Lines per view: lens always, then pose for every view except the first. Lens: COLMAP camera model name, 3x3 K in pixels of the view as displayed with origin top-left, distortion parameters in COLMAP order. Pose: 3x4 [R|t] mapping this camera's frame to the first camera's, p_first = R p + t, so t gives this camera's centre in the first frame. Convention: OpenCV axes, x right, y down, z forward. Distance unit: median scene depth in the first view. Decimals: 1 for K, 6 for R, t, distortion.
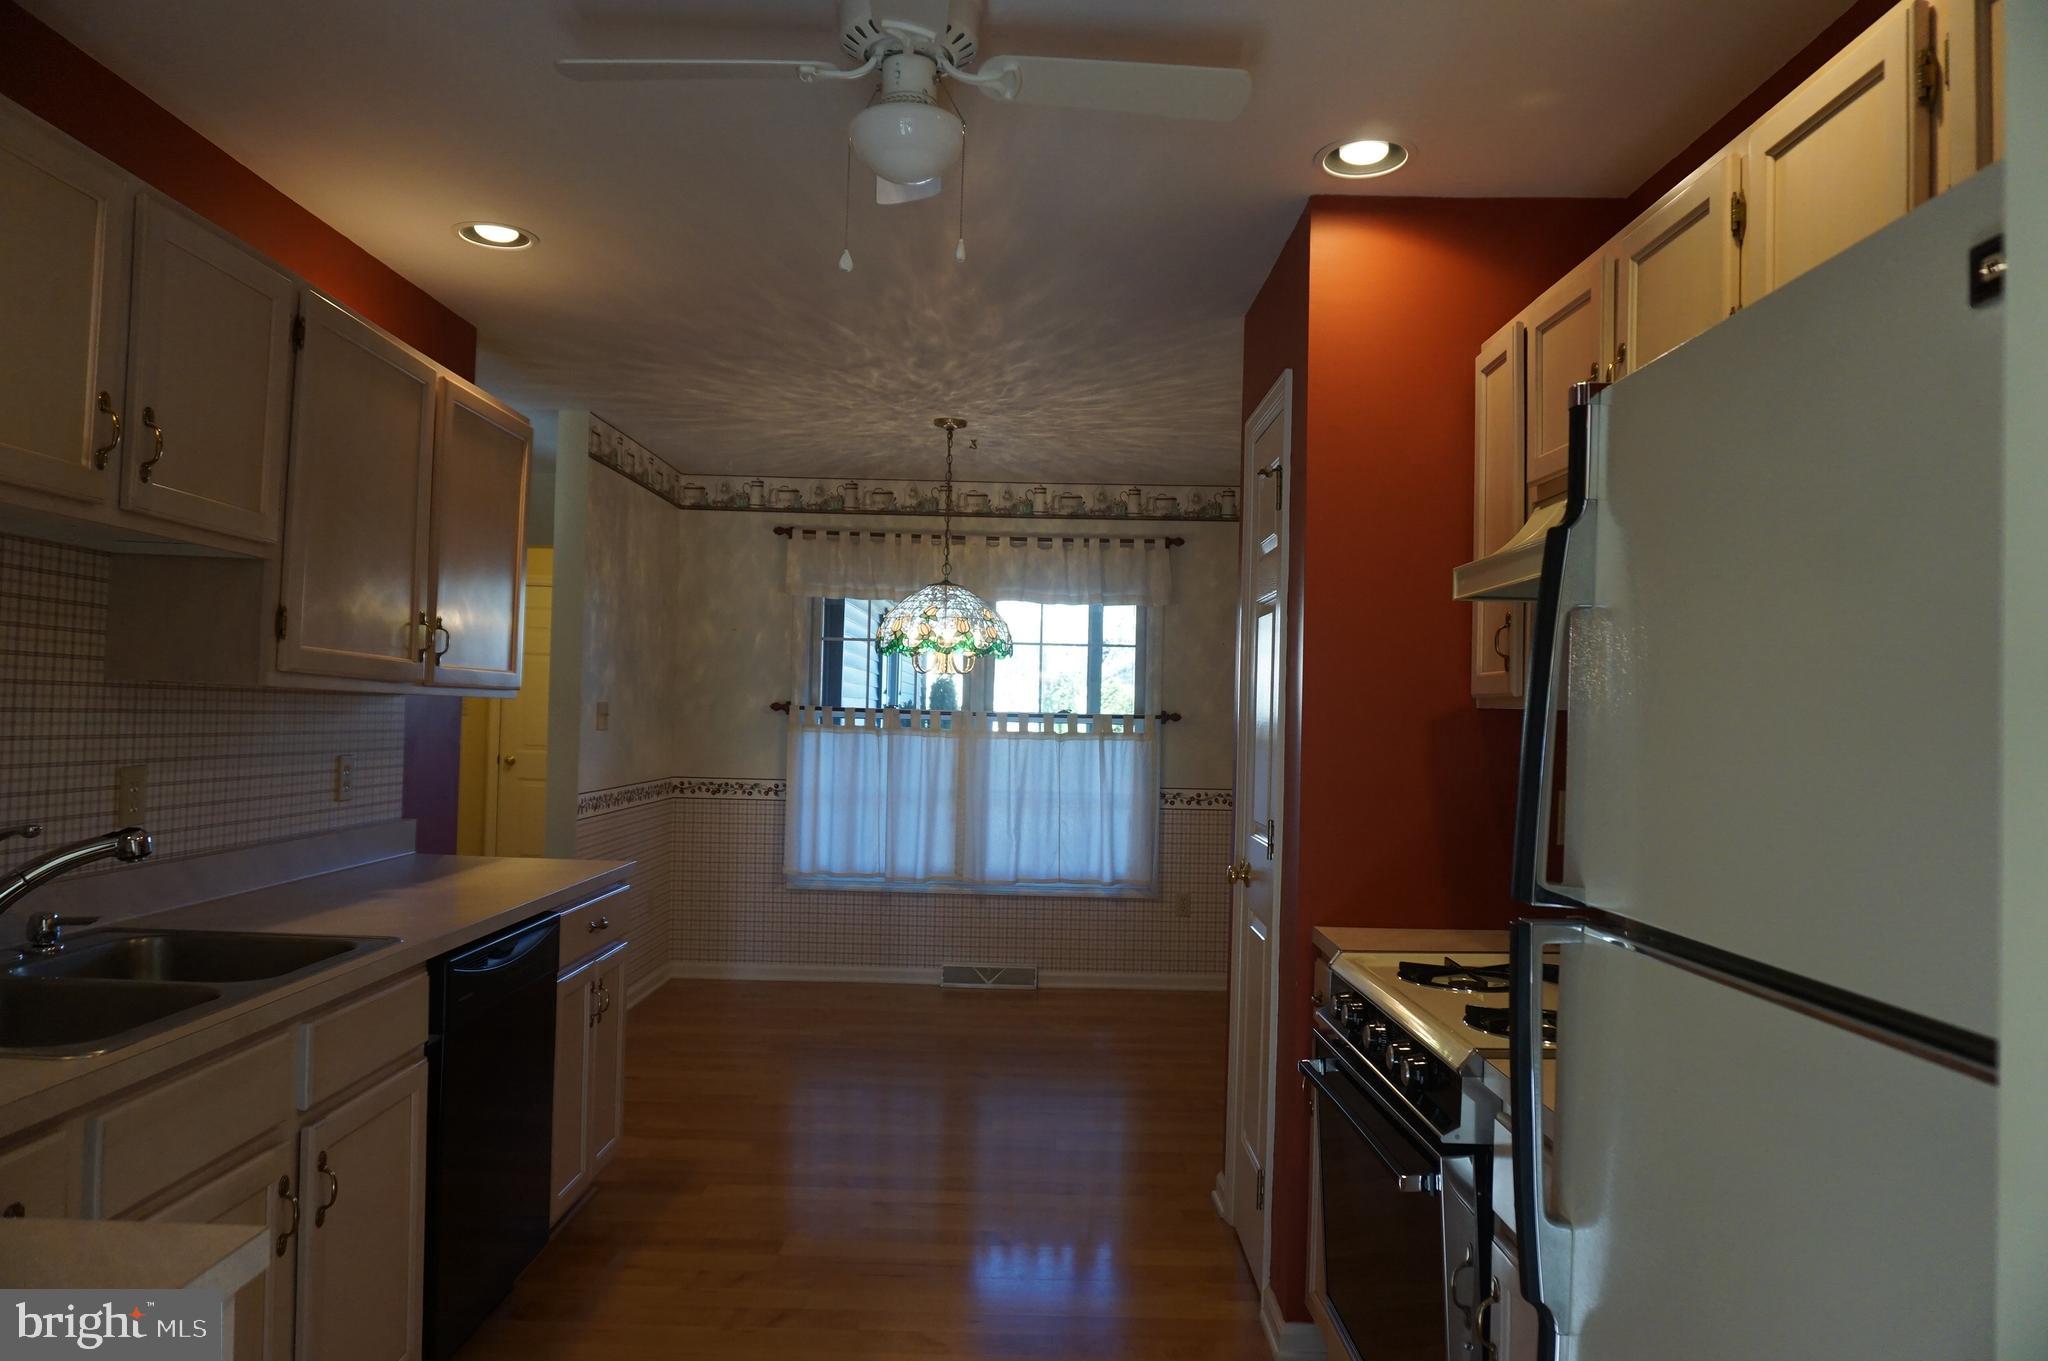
lens RADIAL K [[1404.2, 0, 1023.7], [0, 1404.2, 699.9], [0, 0, 1]] dist [-0.044474, 0.000648]
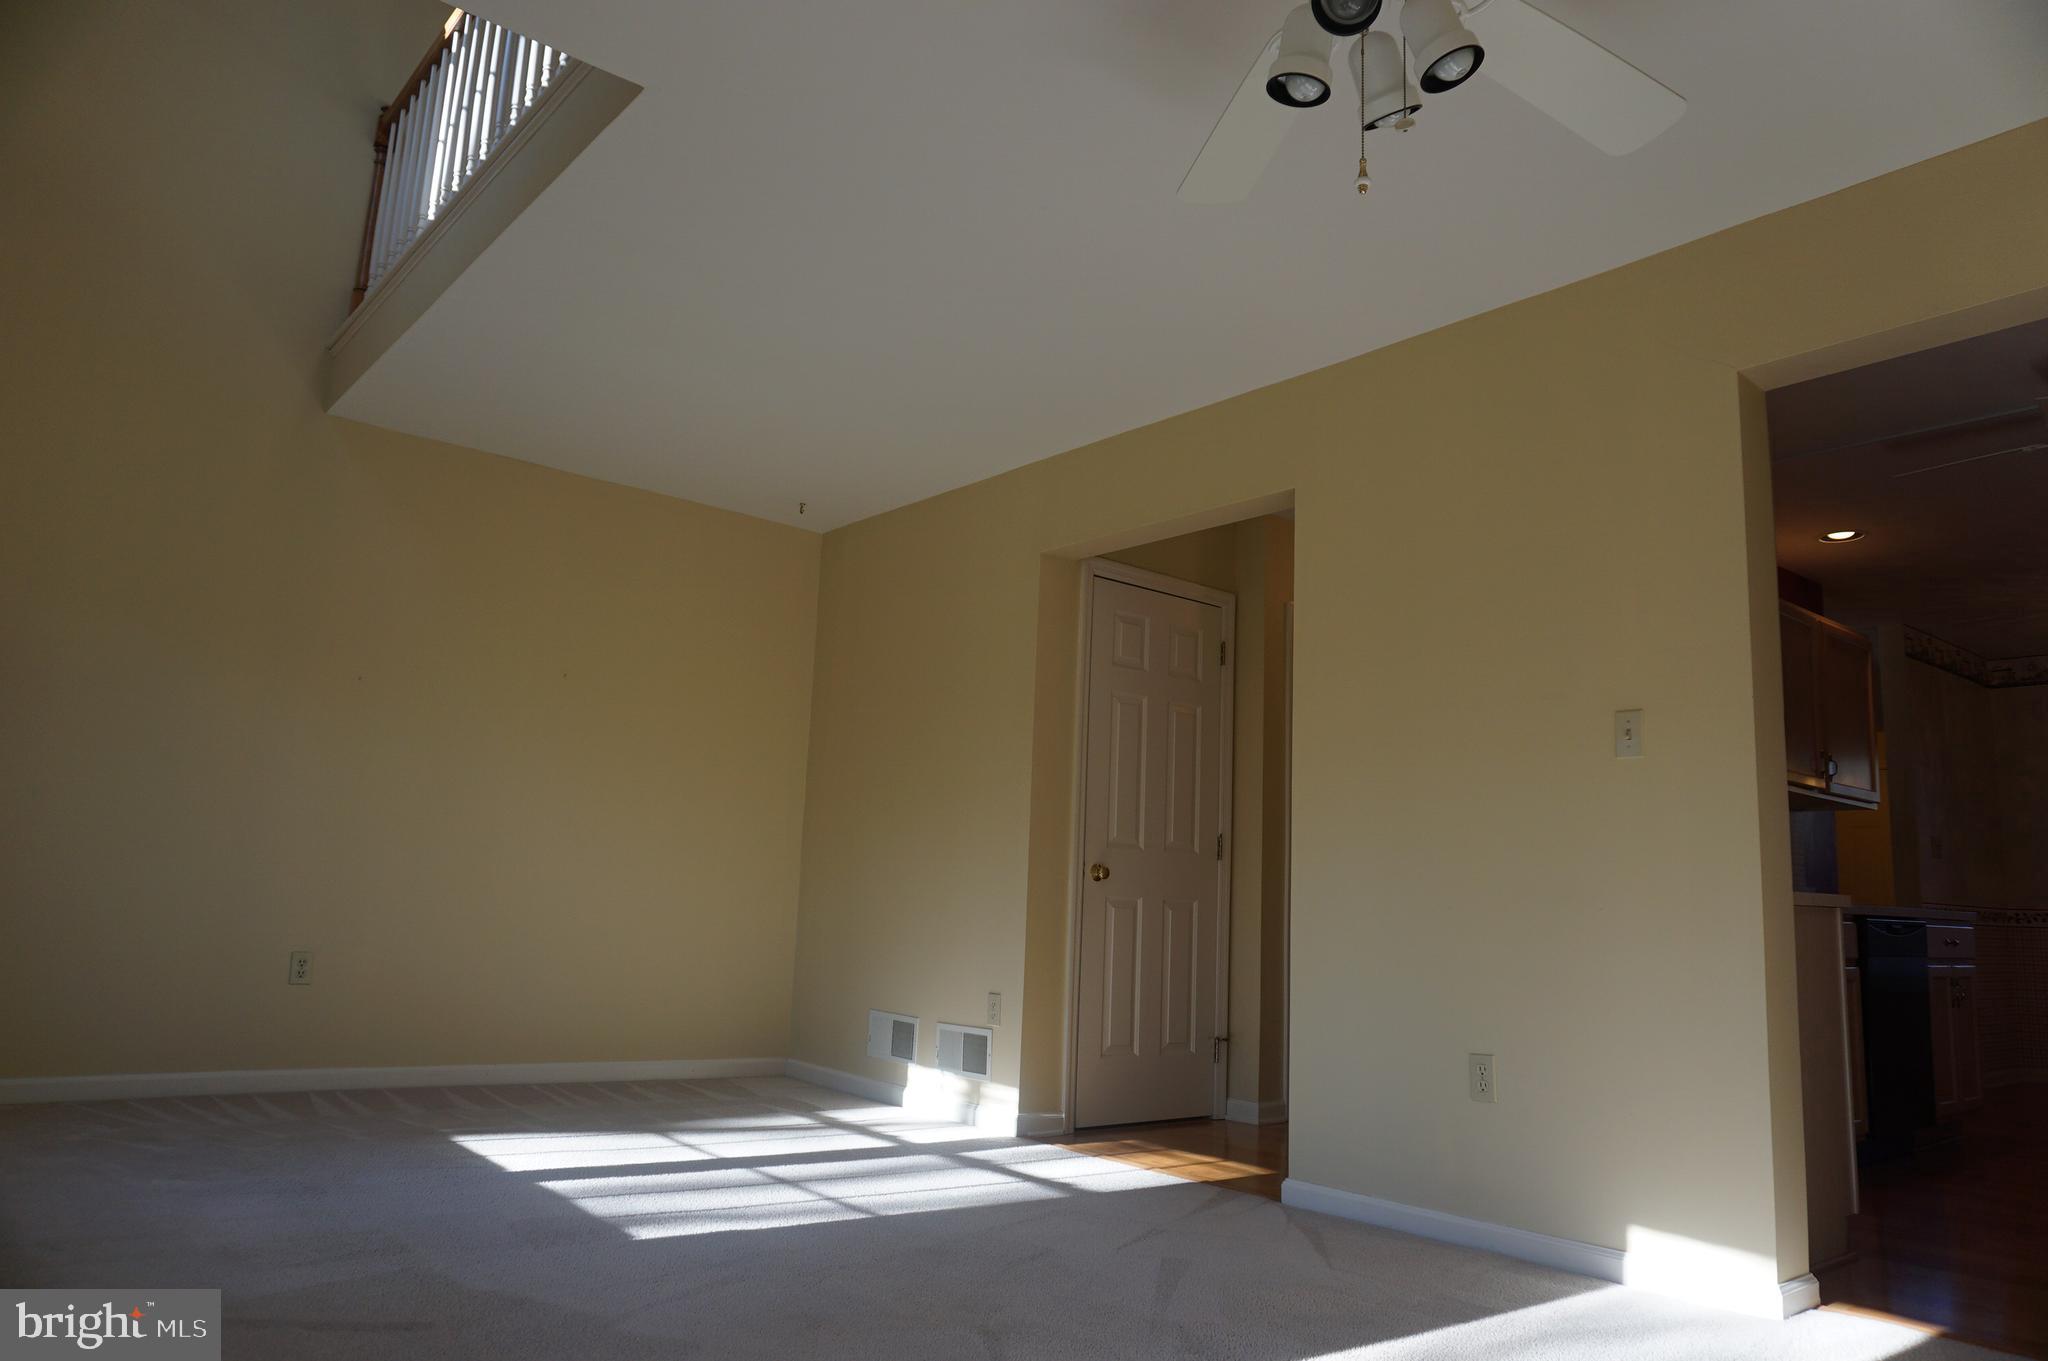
lens RADIAL K [[1364.3, 0, 1035.9], [0, 1364.3, 685.9], [0, 0, 1]] dist [-0.044930, 0.024918]
pose [[0.644597, -0.127850, -0.753757, 0.121818], [-0.006478, 0.984969, -0.172608, 0.083130], [0.764495, 0.116145, 0.634080, -0.457606]]
